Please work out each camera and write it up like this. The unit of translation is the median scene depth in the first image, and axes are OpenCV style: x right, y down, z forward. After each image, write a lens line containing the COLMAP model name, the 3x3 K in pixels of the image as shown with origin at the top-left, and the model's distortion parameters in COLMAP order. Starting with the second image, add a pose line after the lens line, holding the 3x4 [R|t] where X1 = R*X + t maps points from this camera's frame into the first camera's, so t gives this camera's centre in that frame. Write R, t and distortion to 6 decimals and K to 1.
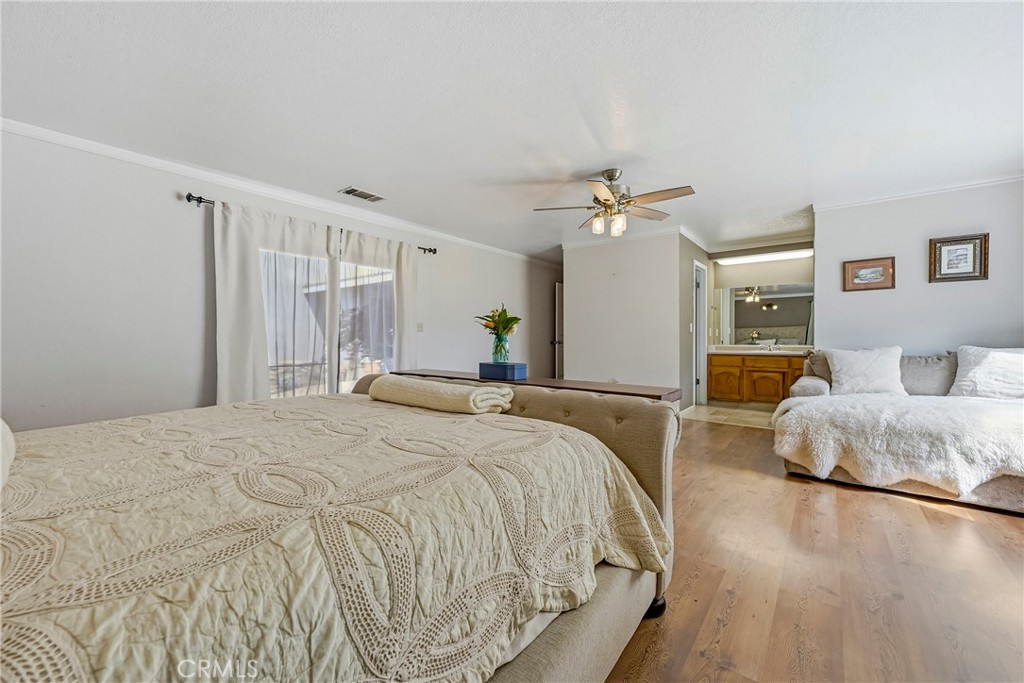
lens RADIAL K [[407.7, 0, 512.9], [0, 407.7, 340.1], [0, 0, 1]] dist [0.000681, -0.000480]
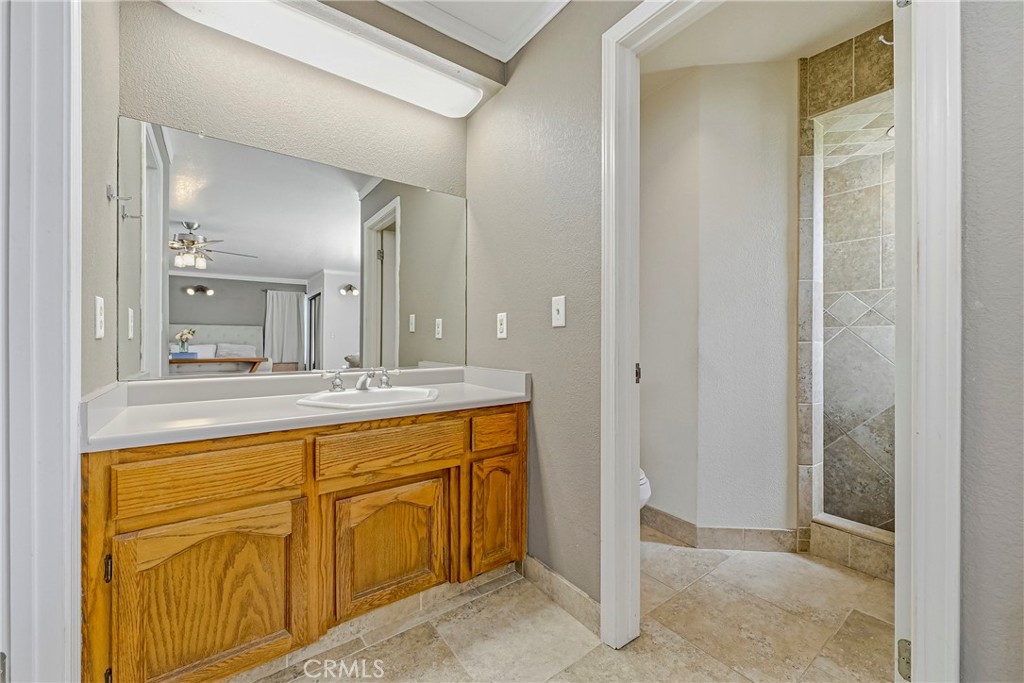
lens RADIAL K [[407.7, 0, 513.9], [0, 407.7, 343.4], [0, 0, 1]] dist [0.000681, -0.000480]
pose [[0.275056, 0.003952, 0.961420, 0.381235], [-0.000160, 0.999992, -0.004065, -0.006795], [-0.961428, 0.000965, 0.275055, 0.817759]]
